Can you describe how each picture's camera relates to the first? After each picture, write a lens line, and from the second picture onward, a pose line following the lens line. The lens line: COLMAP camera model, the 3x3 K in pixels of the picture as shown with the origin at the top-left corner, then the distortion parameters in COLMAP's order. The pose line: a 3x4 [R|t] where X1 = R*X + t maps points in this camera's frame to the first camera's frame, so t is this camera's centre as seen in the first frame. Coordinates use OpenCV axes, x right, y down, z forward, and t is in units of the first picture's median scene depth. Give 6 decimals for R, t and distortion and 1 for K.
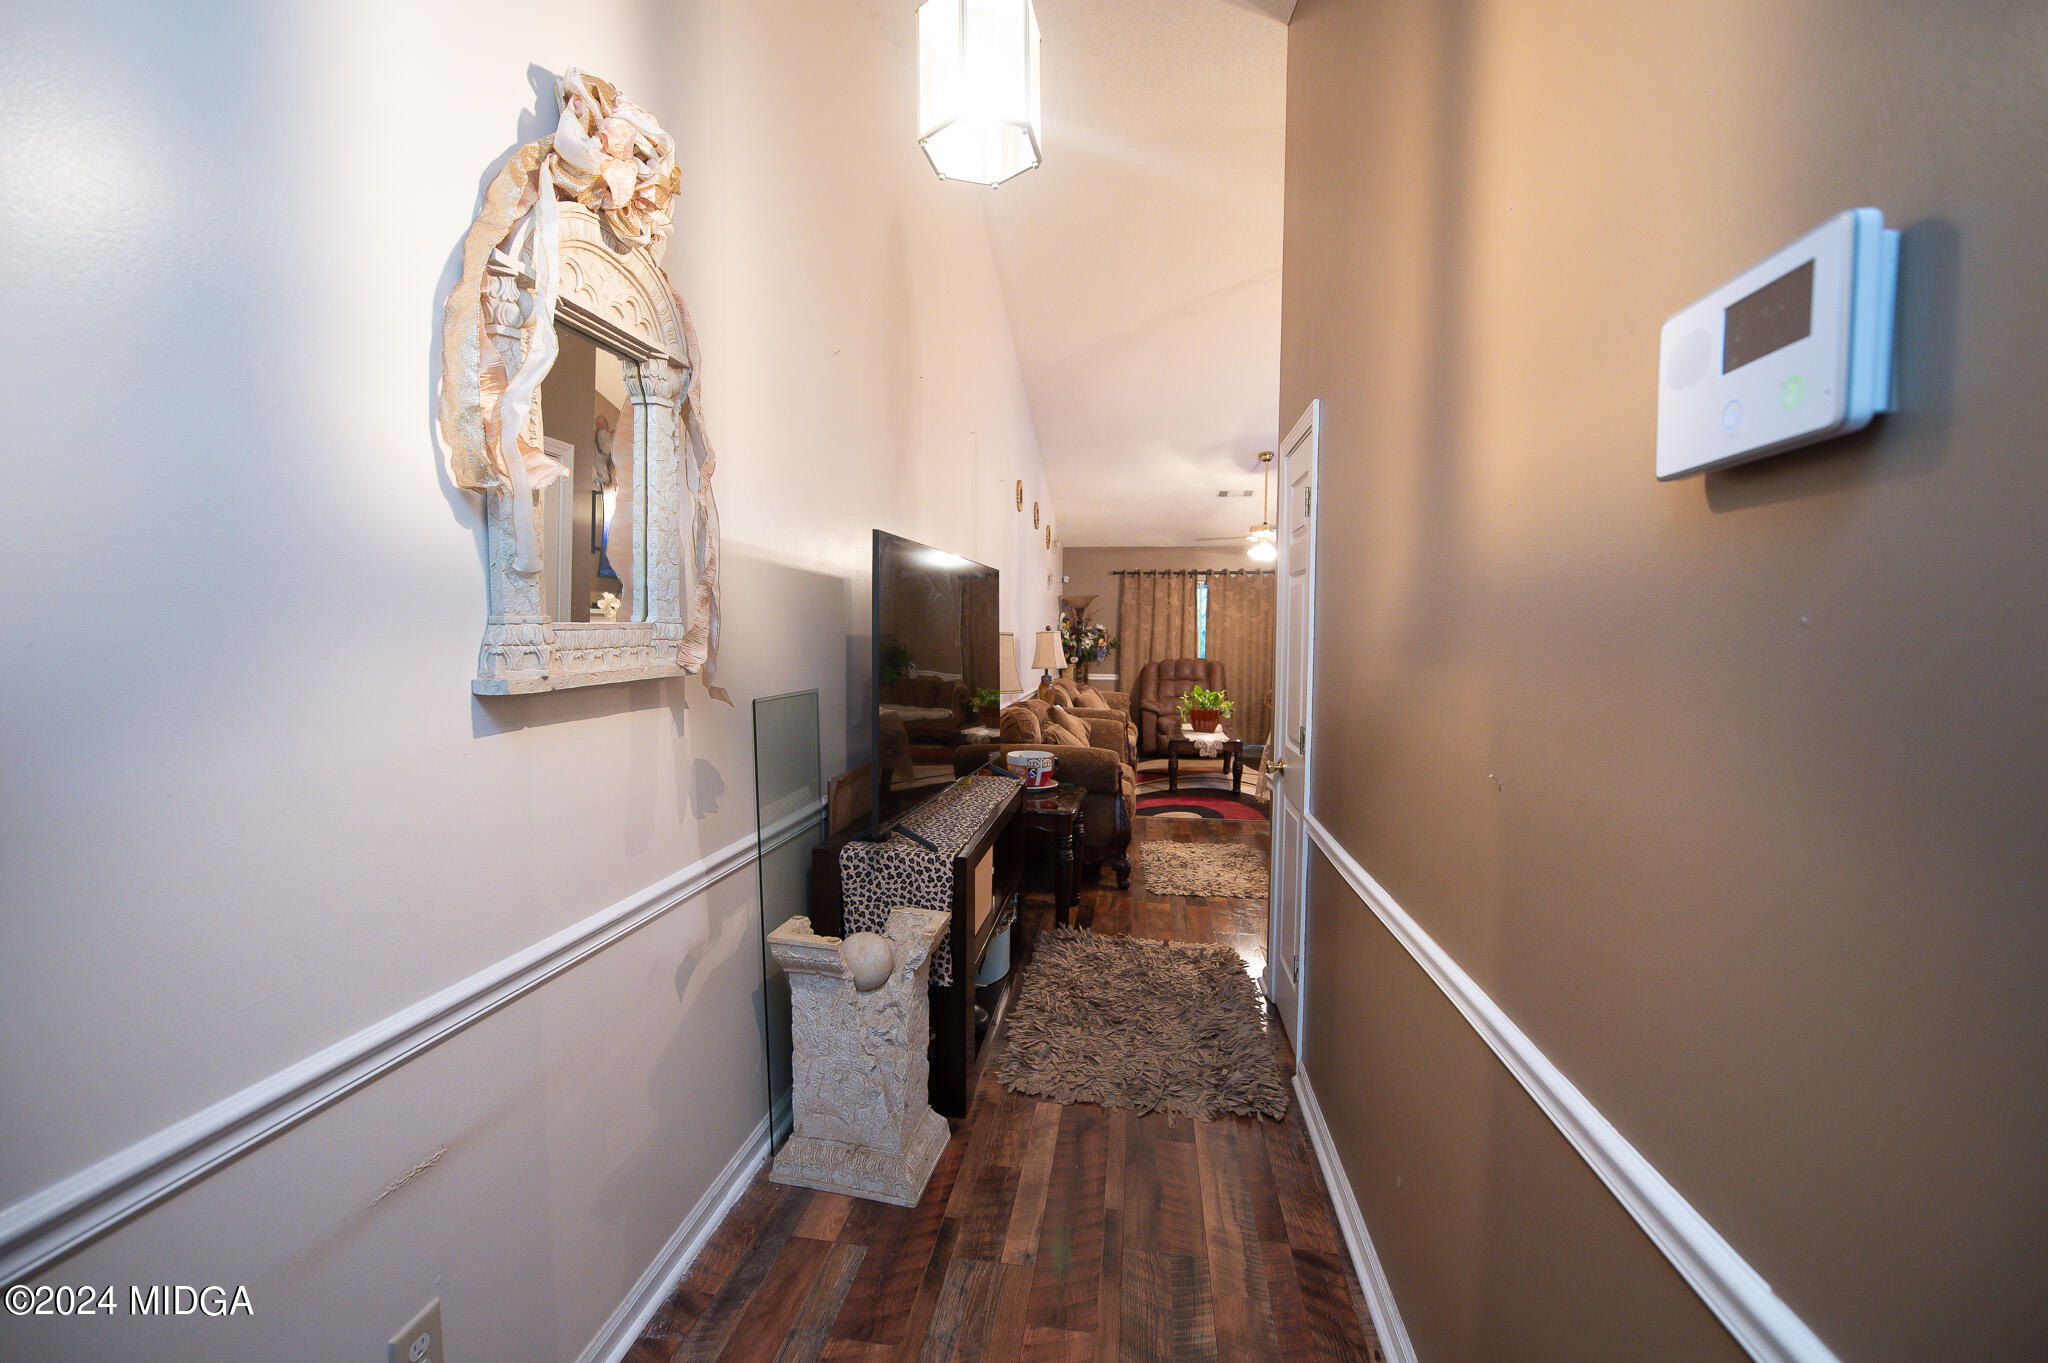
lens RADIAL K [[823.6, 0, 1022.6], [0, 823.6, 682.2], [0, 0, 1]] dist [0.000073, -0.000181]
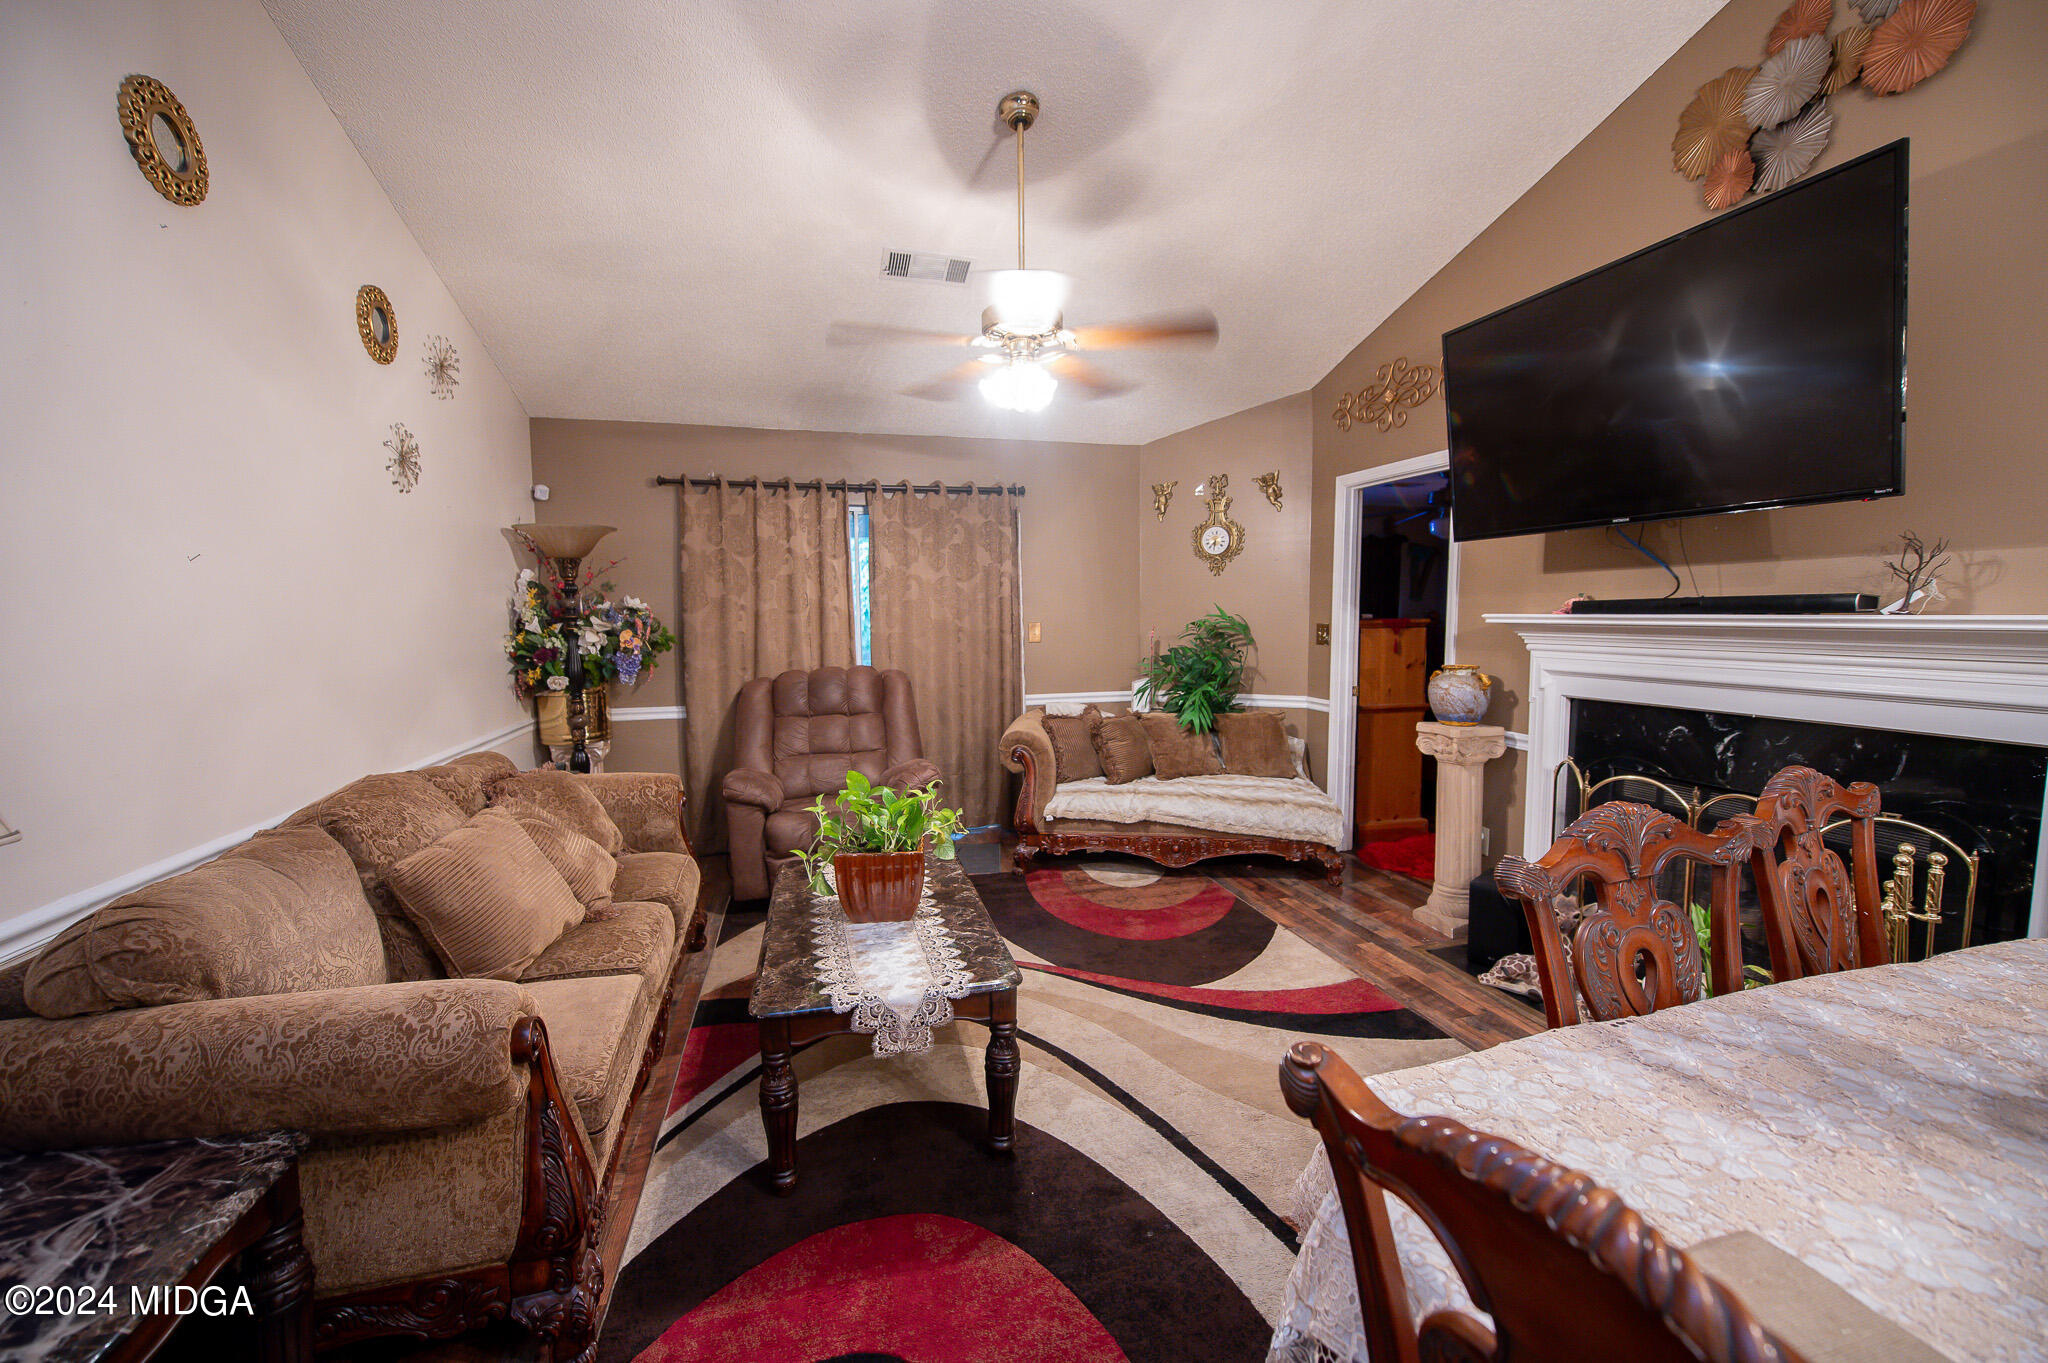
lens RADIAL K [[823.6, 0, 1029.4], [0, 823.6, 685.8], [0, 0, 1]] dist [0.000073, -0.000181]
pose [[0.916423, -0.050211, 0.397049, 0.113614], [0.039322, 0.998595, 0.035524, -0.030580], [-0.398275, -0.016942, 0.917110, 0.518192]]
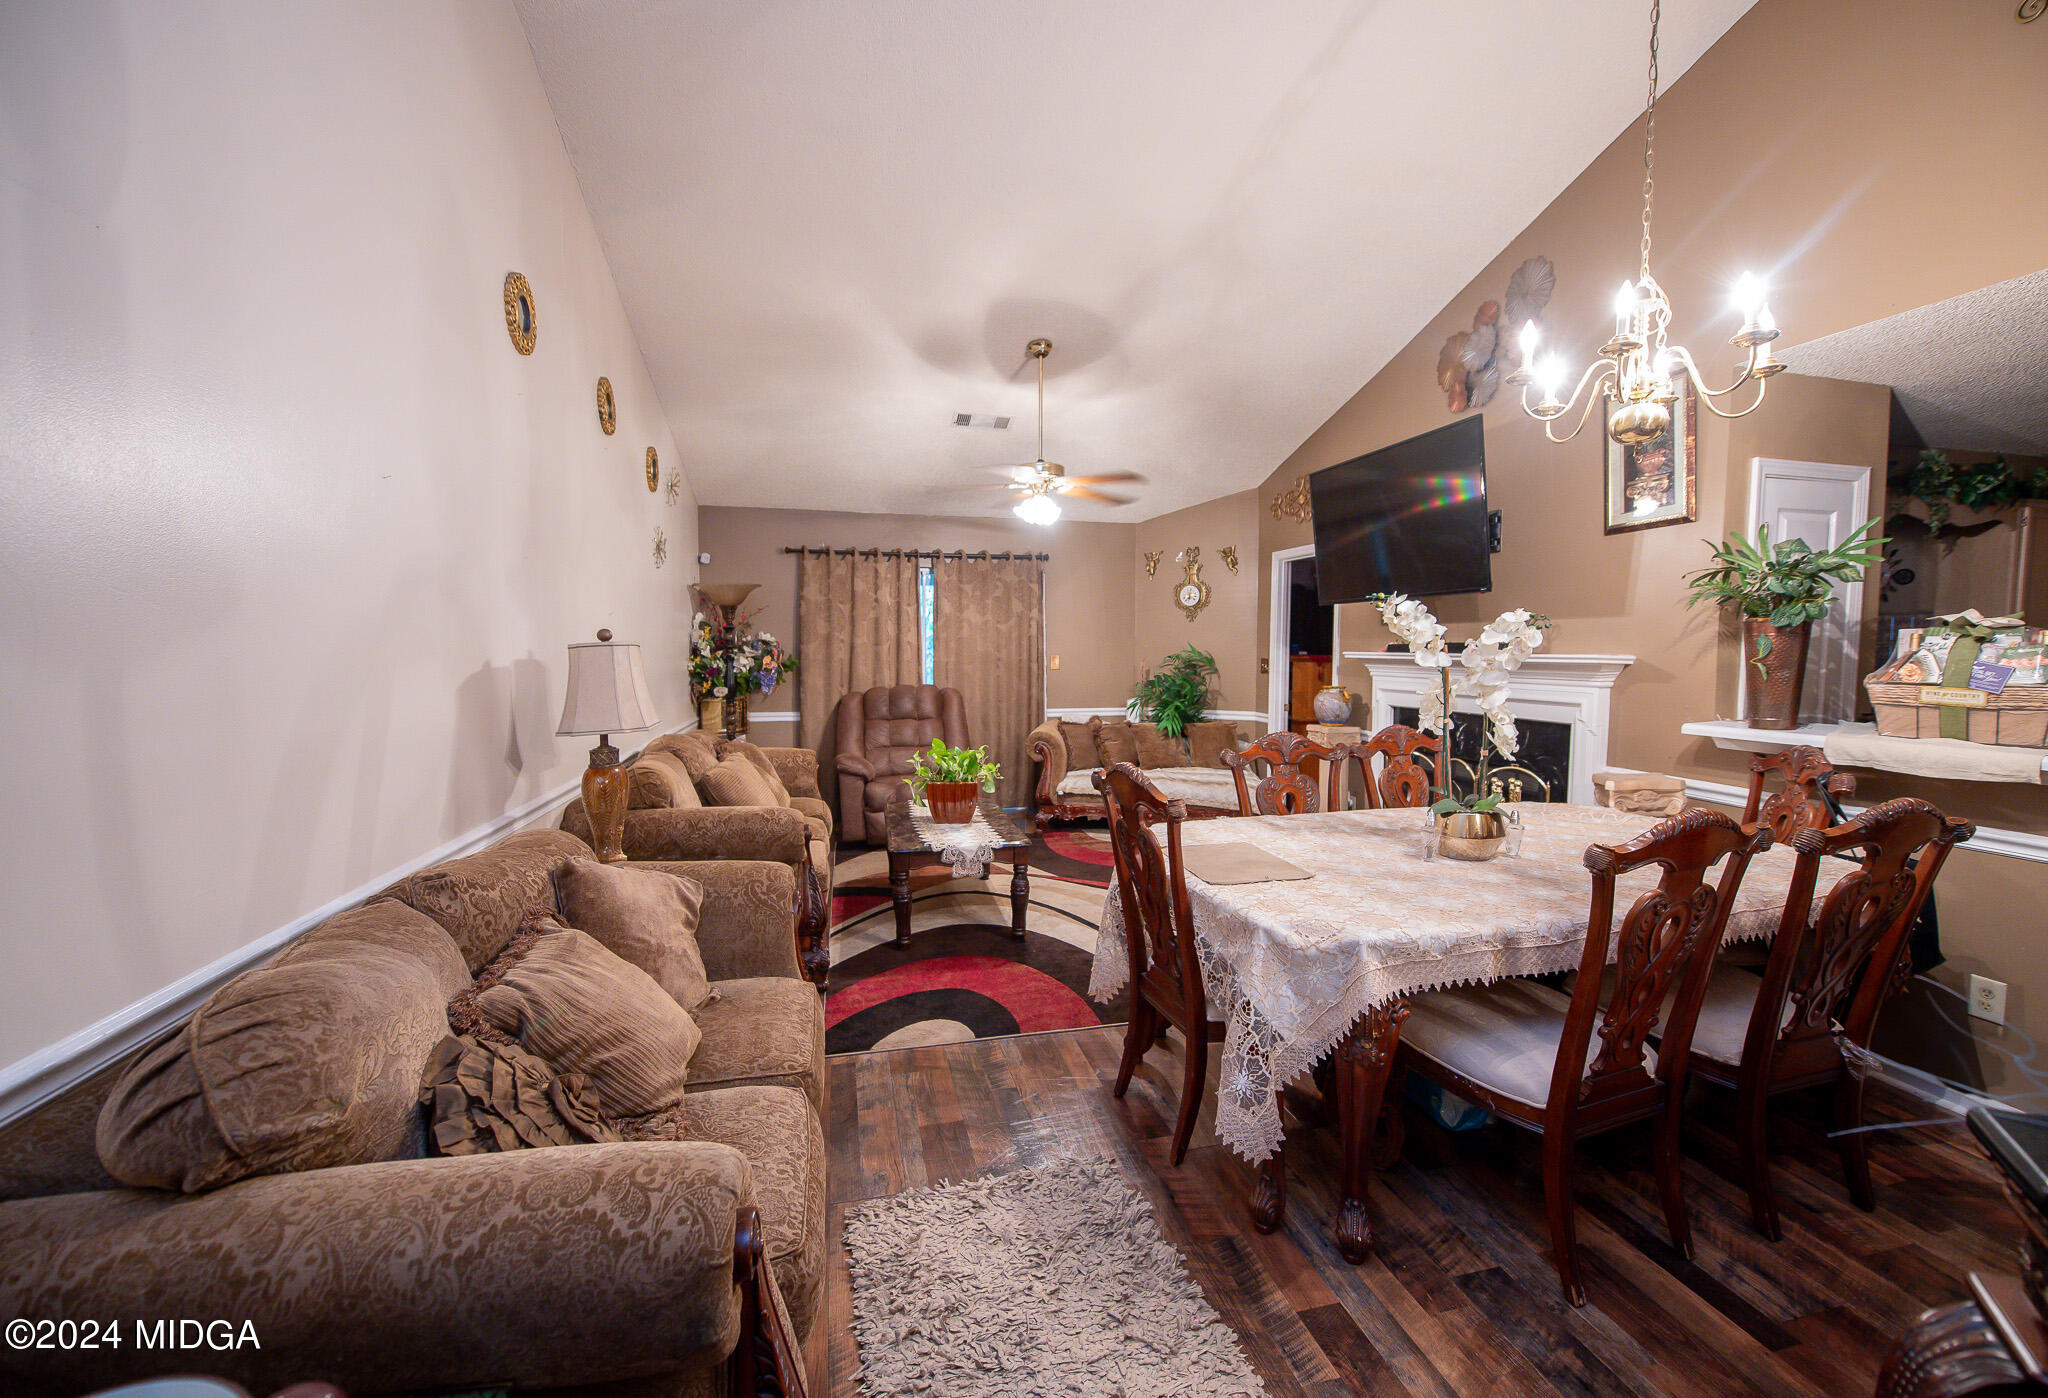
lens RADIAL K [[843.3, 0, 1056.5], [0, 843.3, 702.6], [0, 0, 1]] dist [0.000070, 0.000014]
pose [[0.921917, -0.028757, 0.386318, 0.049843], [0.026283, 0.999586, 0.011686, -0.019738], [-0.386494, -0.000619, 0.922292, 0.336170]]
